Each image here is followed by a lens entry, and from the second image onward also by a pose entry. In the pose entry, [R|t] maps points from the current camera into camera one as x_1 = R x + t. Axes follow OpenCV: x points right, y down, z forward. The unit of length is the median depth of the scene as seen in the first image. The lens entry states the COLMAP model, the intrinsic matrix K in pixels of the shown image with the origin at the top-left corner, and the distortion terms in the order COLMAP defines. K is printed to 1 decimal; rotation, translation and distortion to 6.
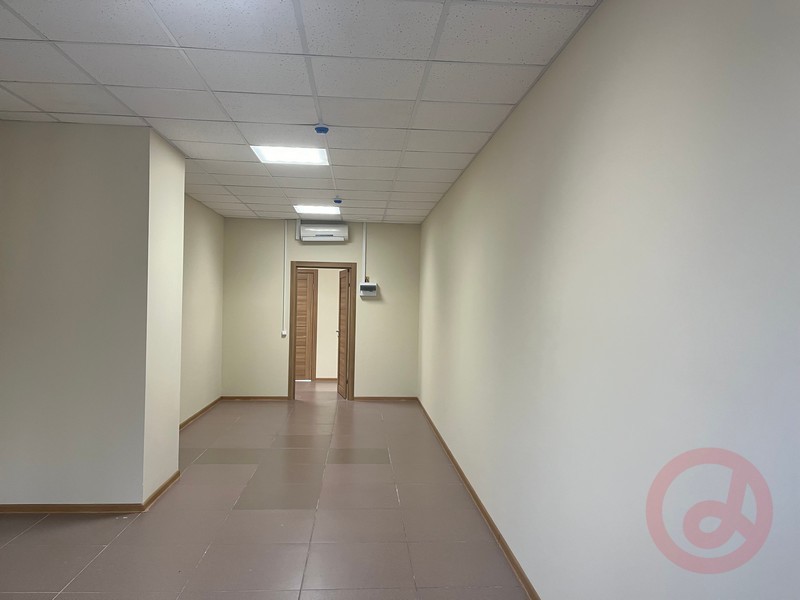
lens RADIAL K [[603.3, 0, 400.4], [0, 603.3, 300.2], [0, 0, 1]] dist [0.004385, 0.000866]
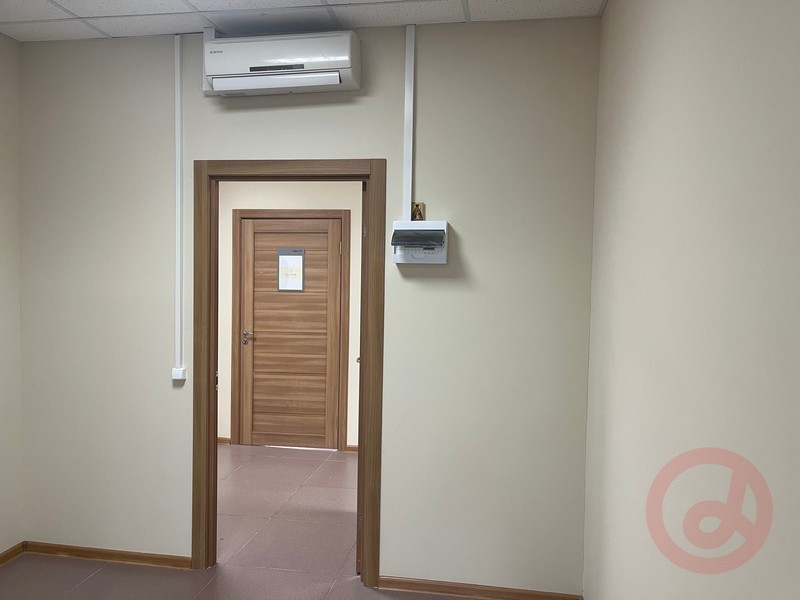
lens RADIAL K [[603.3, 0, 401.0], [0, 603.3, 298.3], [0, 0, 1]] dist [0.004385, 0.000866]
pose [[0.972635, 0.007332, -0.232223, 0.008827], [0.000852, 0.999383, 0.035121, -0.000331], [0.232337, -0.034357, 0.972028, 0.694687]]
